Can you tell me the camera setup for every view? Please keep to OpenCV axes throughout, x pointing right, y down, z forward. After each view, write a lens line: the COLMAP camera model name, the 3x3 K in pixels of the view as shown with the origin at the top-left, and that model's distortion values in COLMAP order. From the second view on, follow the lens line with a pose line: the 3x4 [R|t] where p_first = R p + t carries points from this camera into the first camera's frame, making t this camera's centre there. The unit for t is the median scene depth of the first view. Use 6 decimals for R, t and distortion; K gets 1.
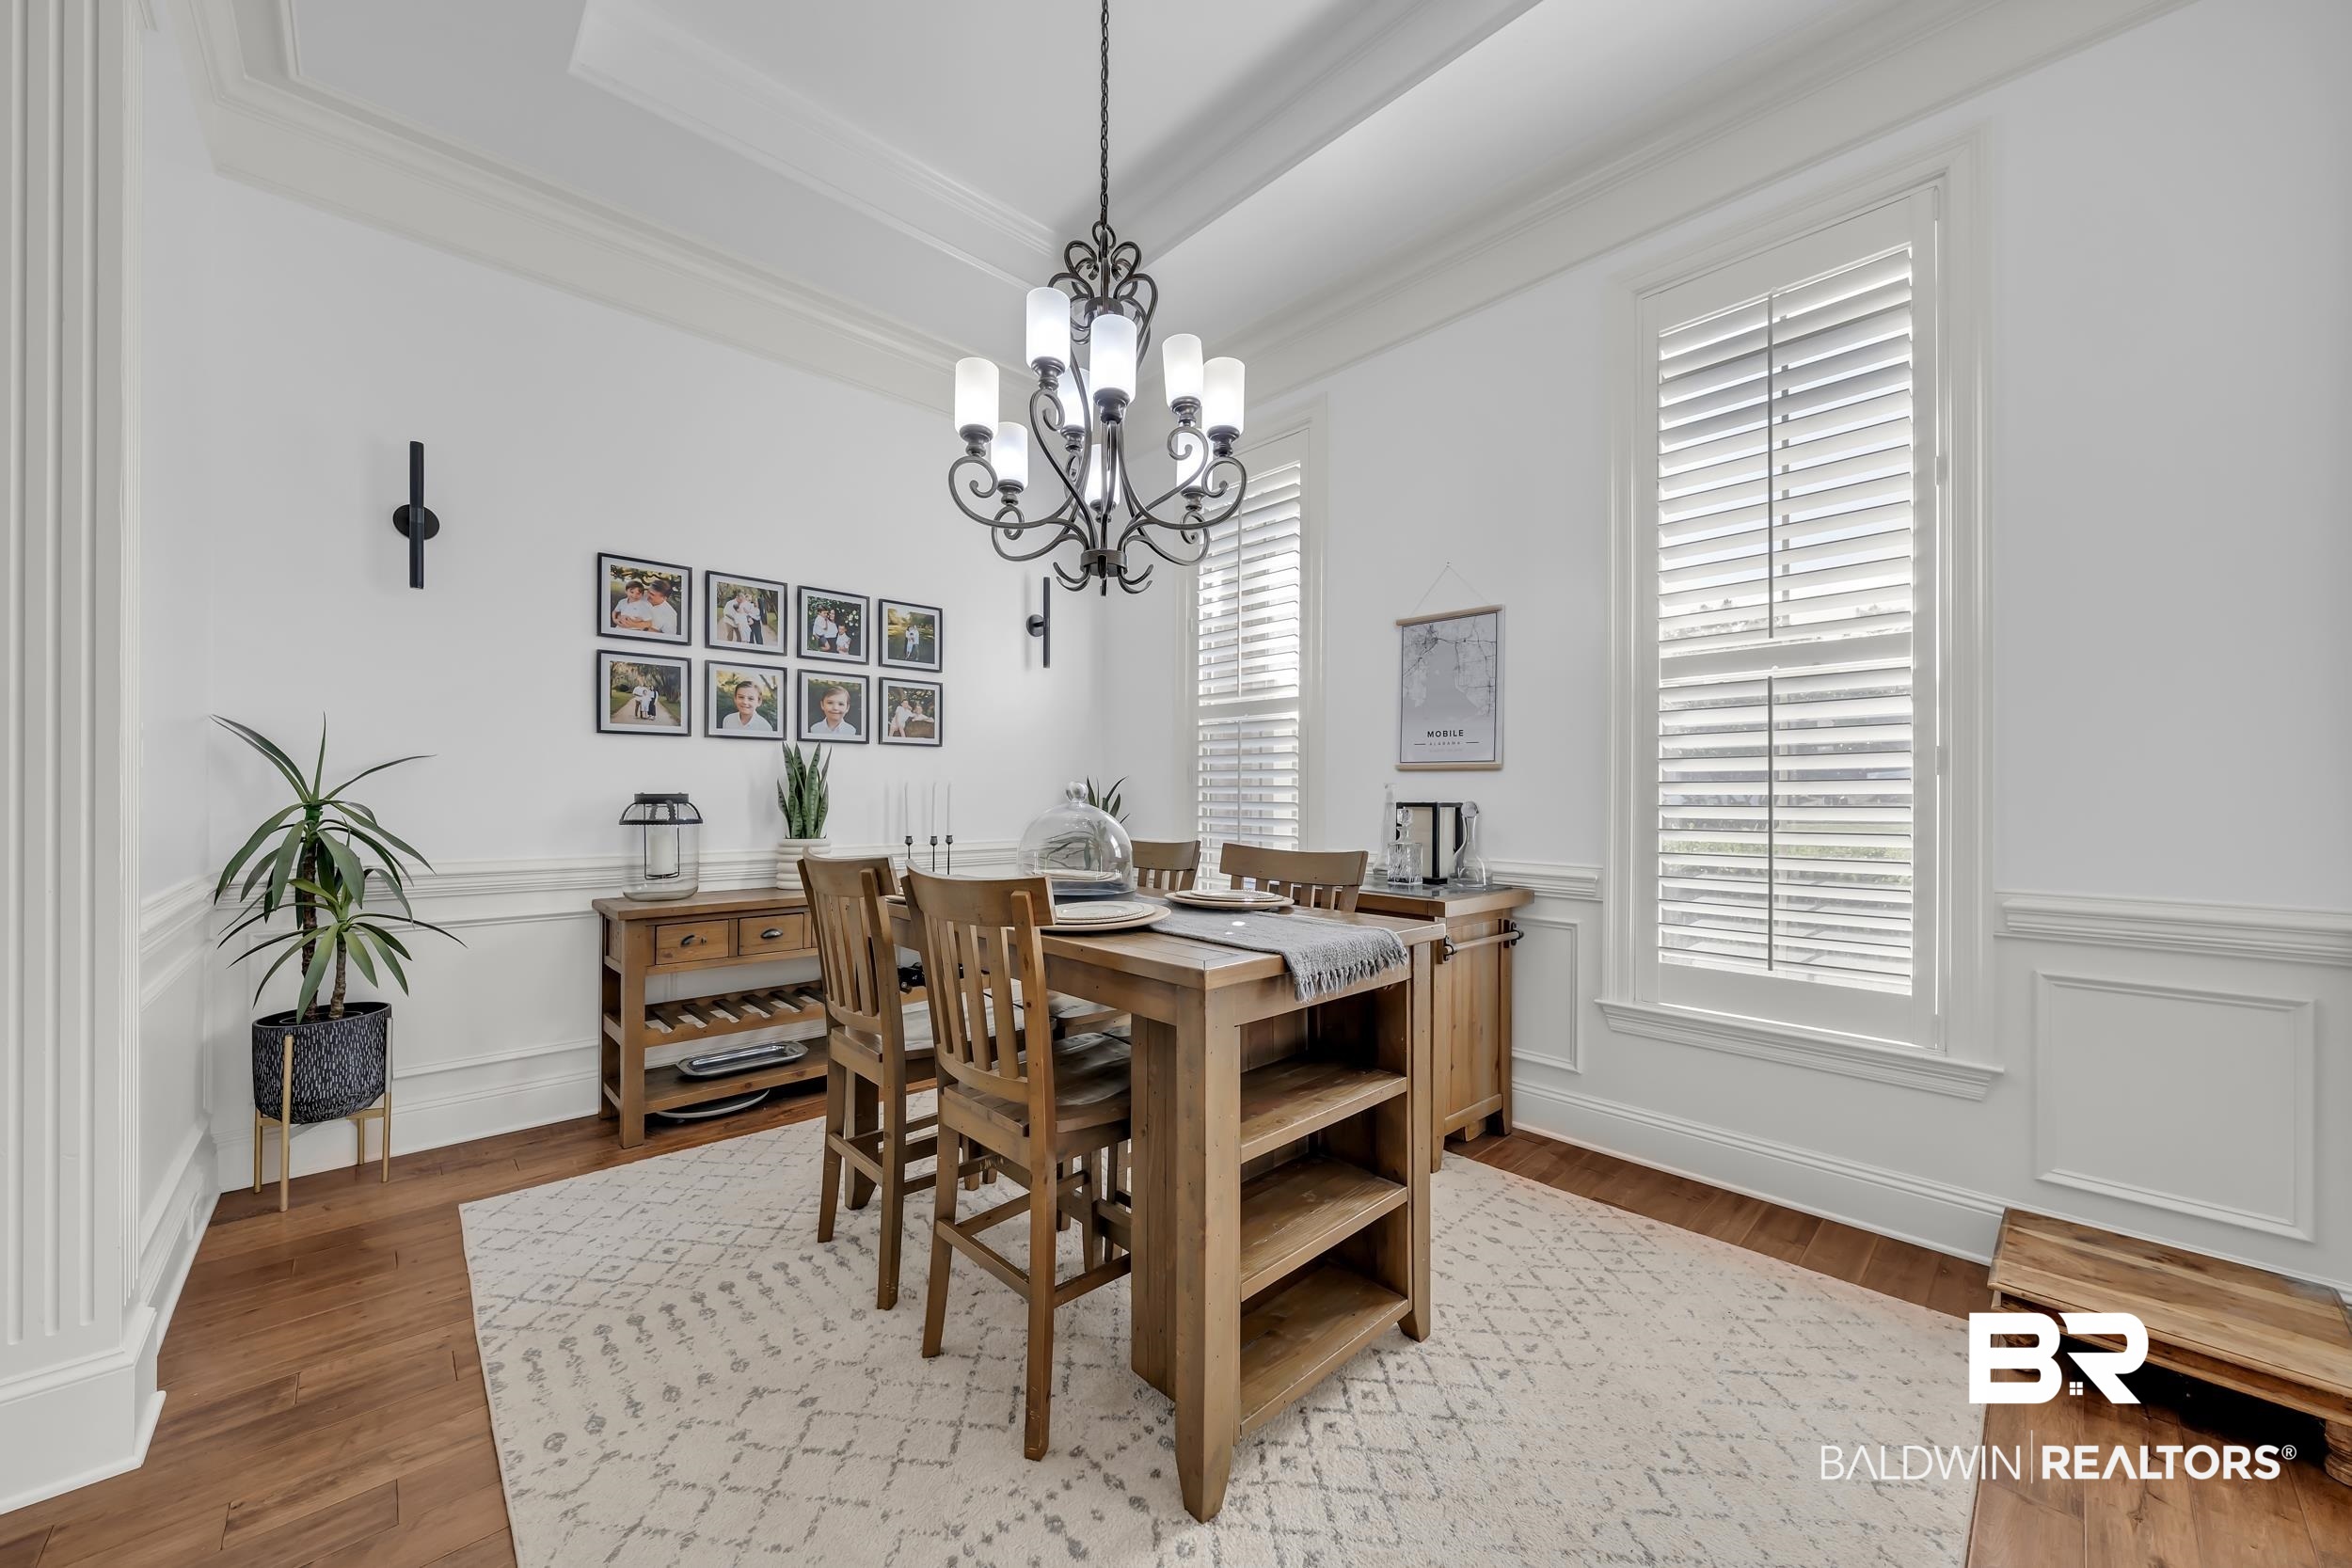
lens RADIAL K [[841.7, 0, 1181.9], [0, 841.7, 789.7], [0, 0, 1]] dist [-0.006062, 0.000179]
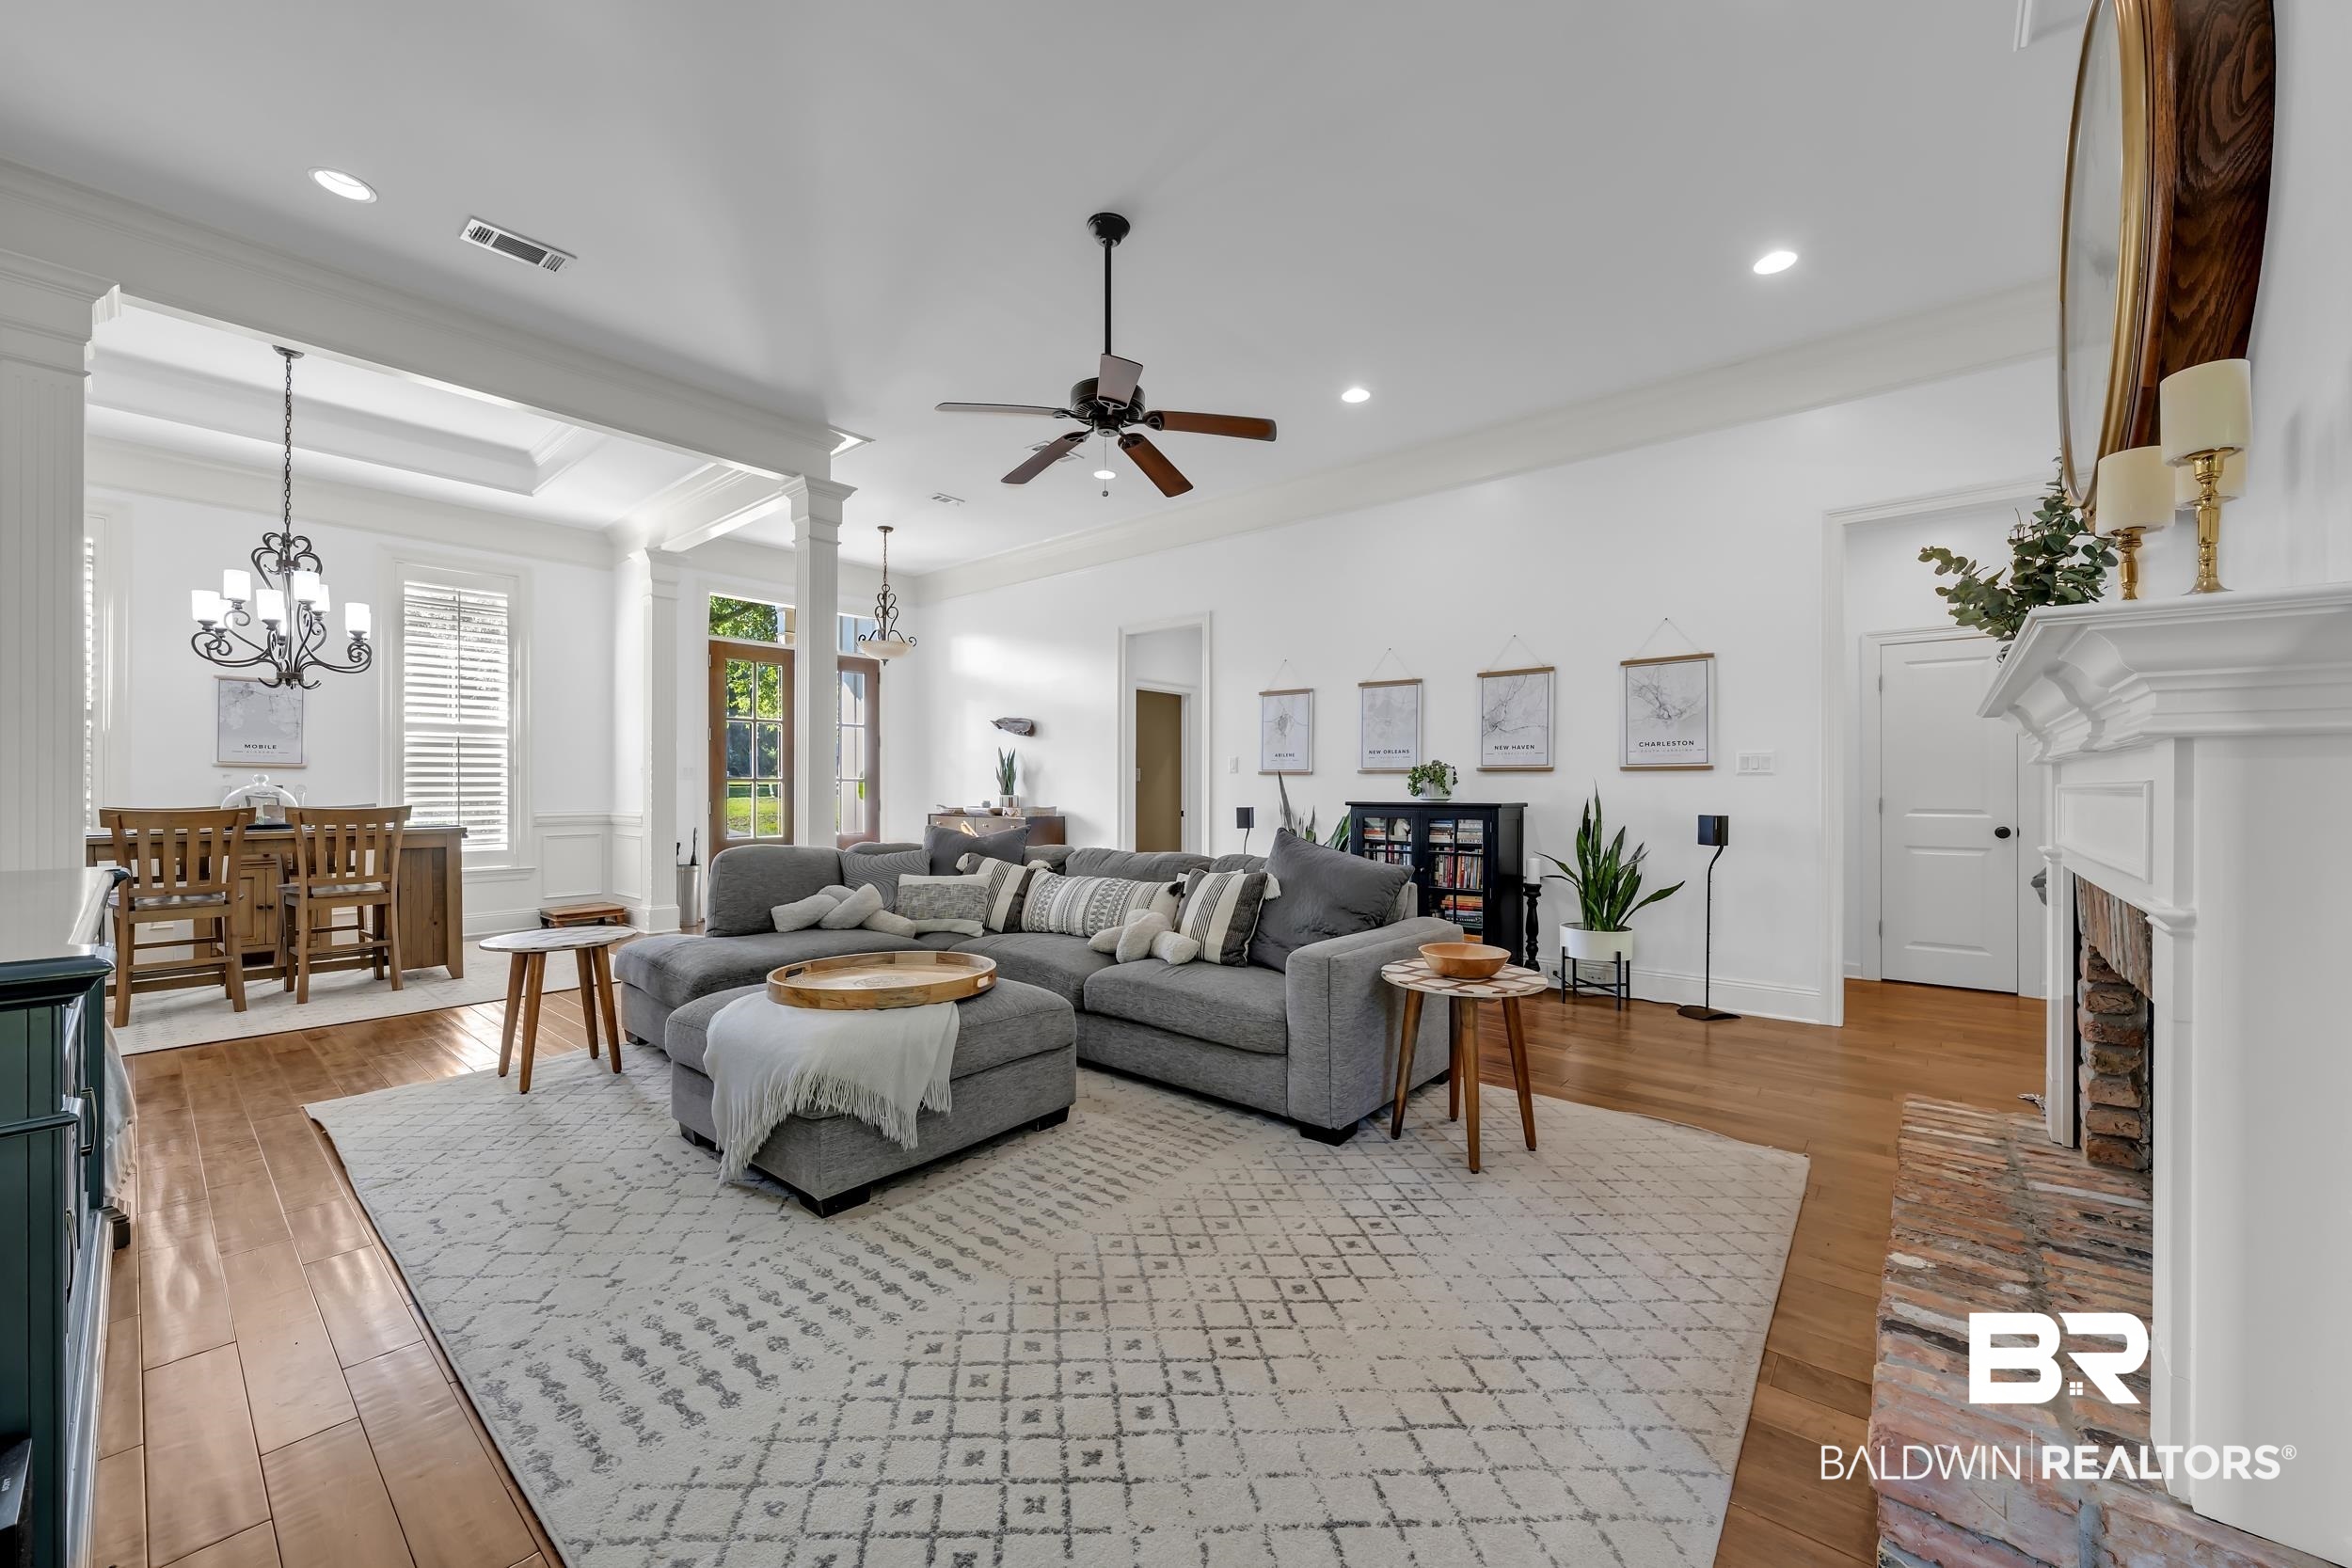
lens RADIAL K [[890.5, 0, 1185.8], [0, 890.5, 789.8], [0, 0, 1]] dist [-0.000629, -0.000146]
pose [[-0.108549, -0.004096, 0.994083, -2.092912], [-0.003795, 0.999986, 0.003706, 0.011608], [-0.994084, -0.003370, -0.108563, -0.865730]]
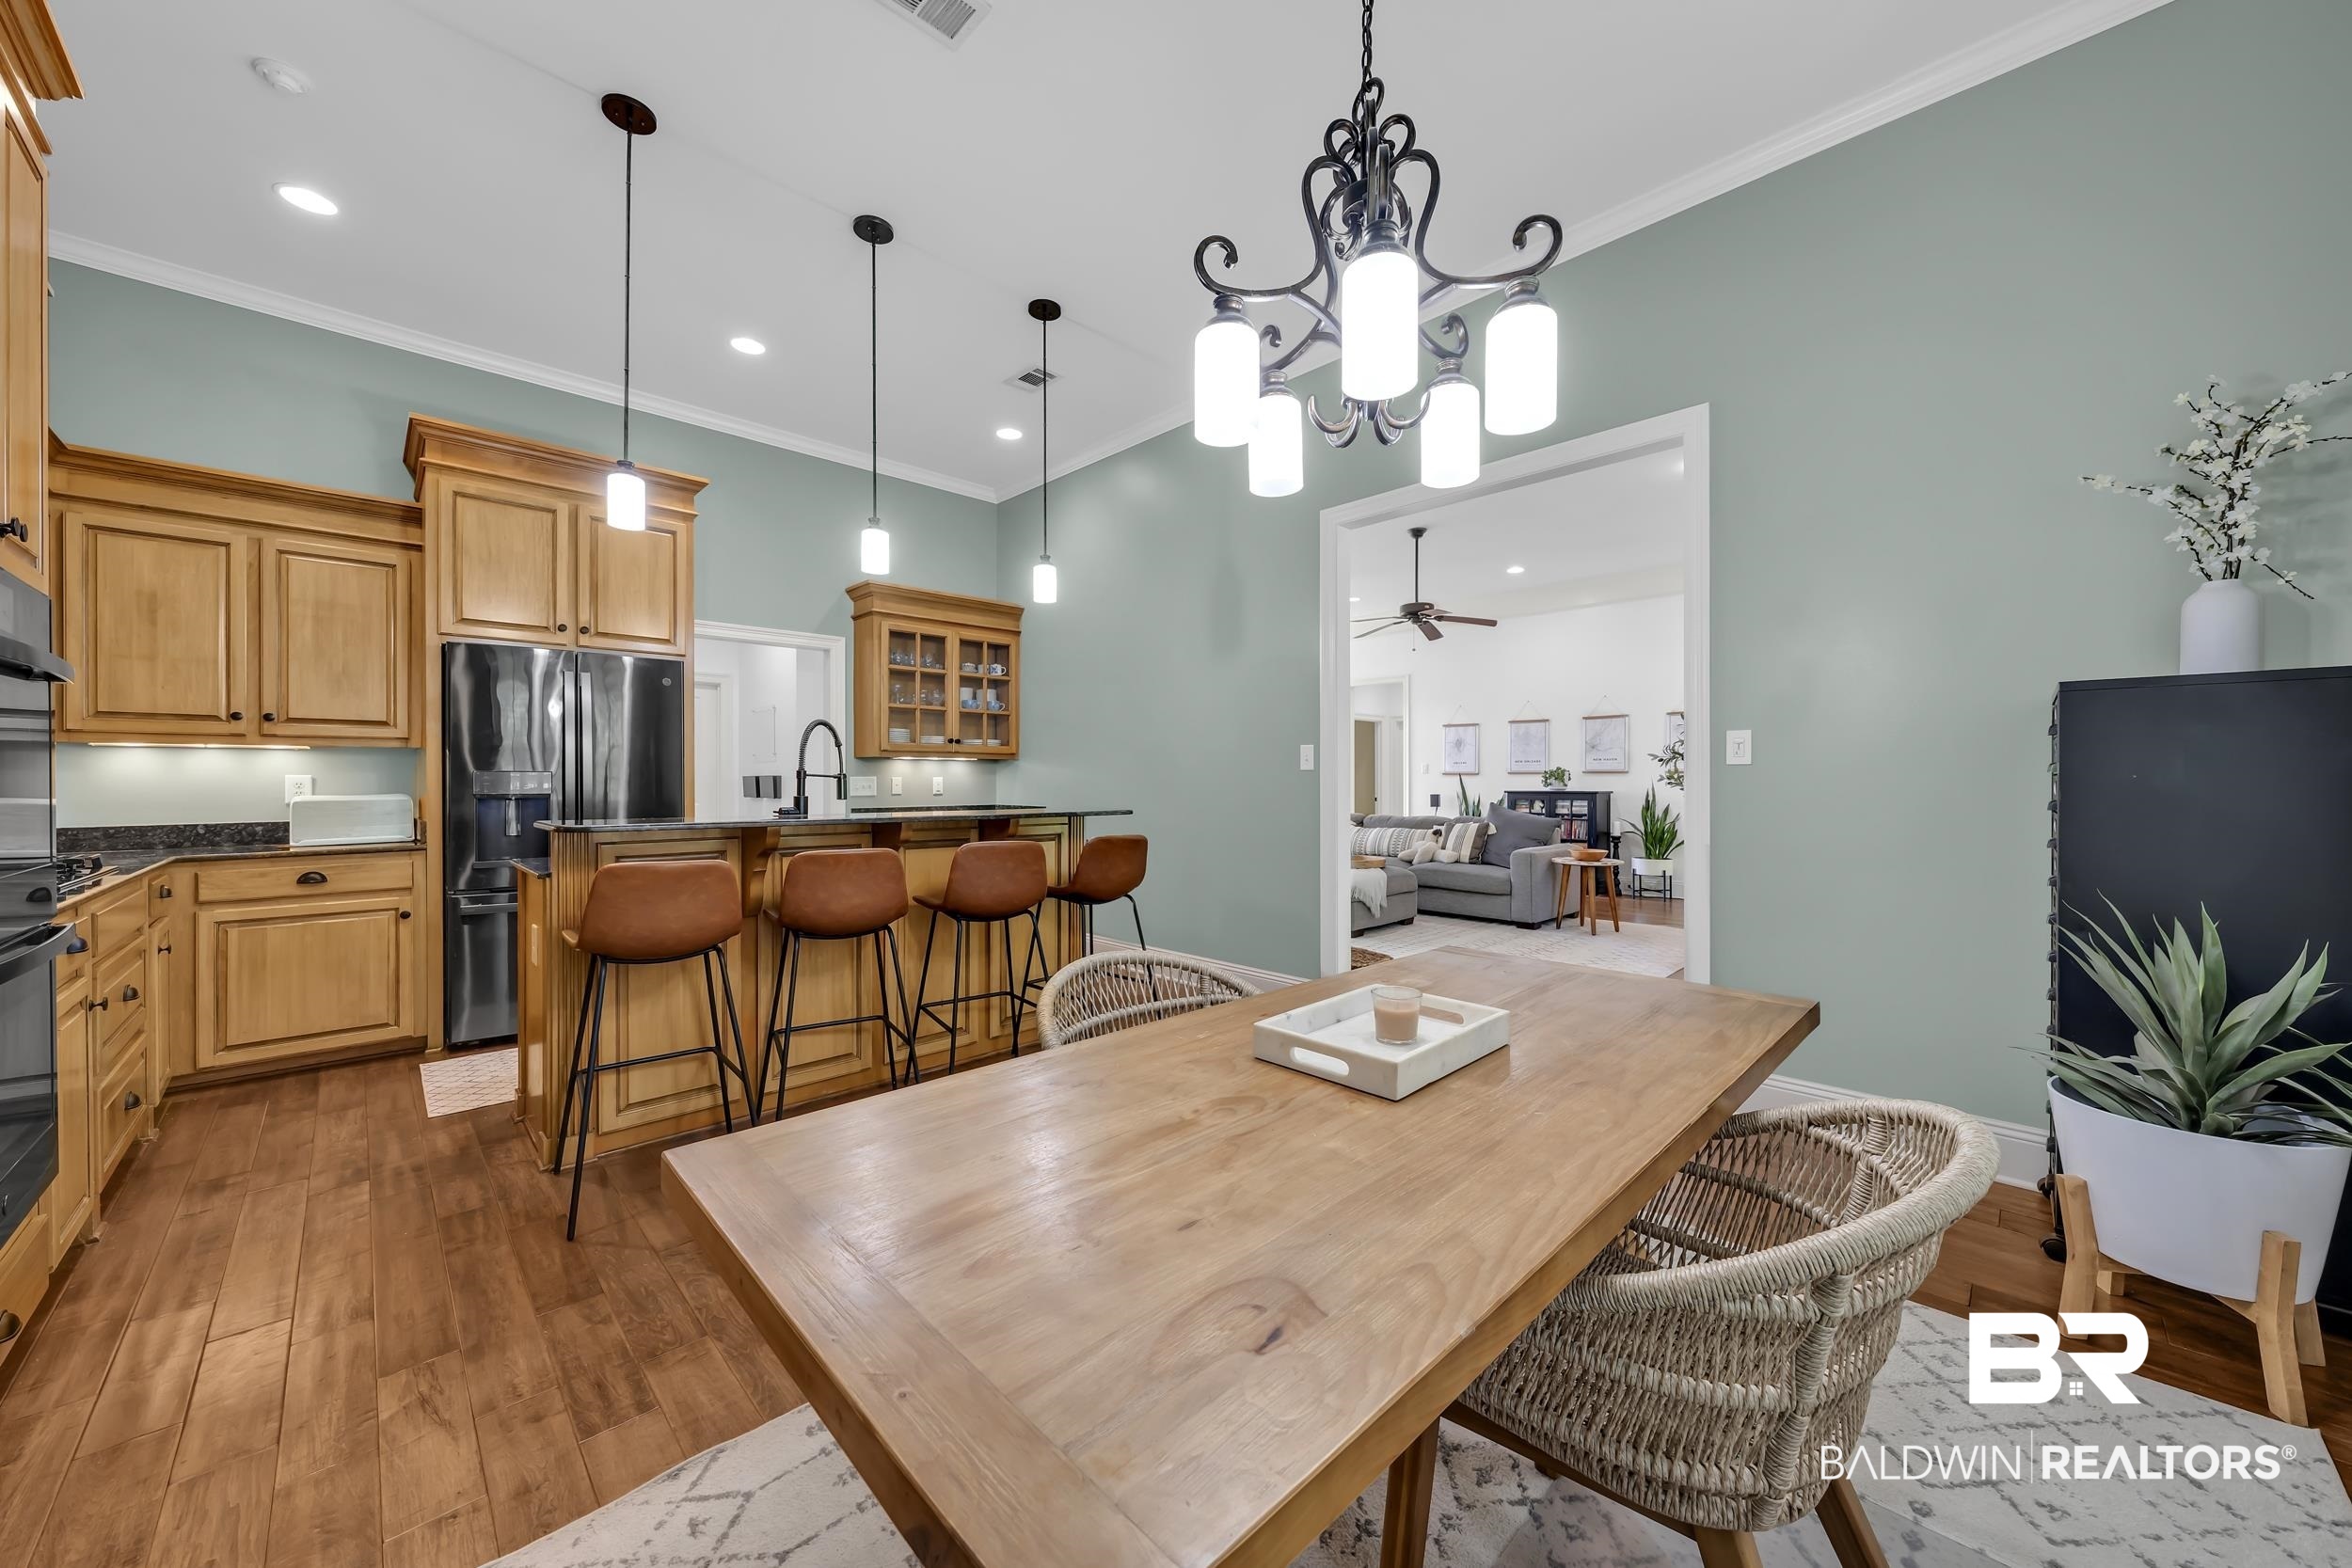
lens RADIAL K [[841.7, 0, 1181.9], [0, 841.7, 789.7], [0, 0, 1]] dist [-0.006062, 0.000179]
pose [[-0.011114, -0.012024, 0.999866, -3.449885], [-0.001966, 0.999926, 0.012003, 0.003739], [-0.999936, -0.001833, -0.011137, -0.127580]]
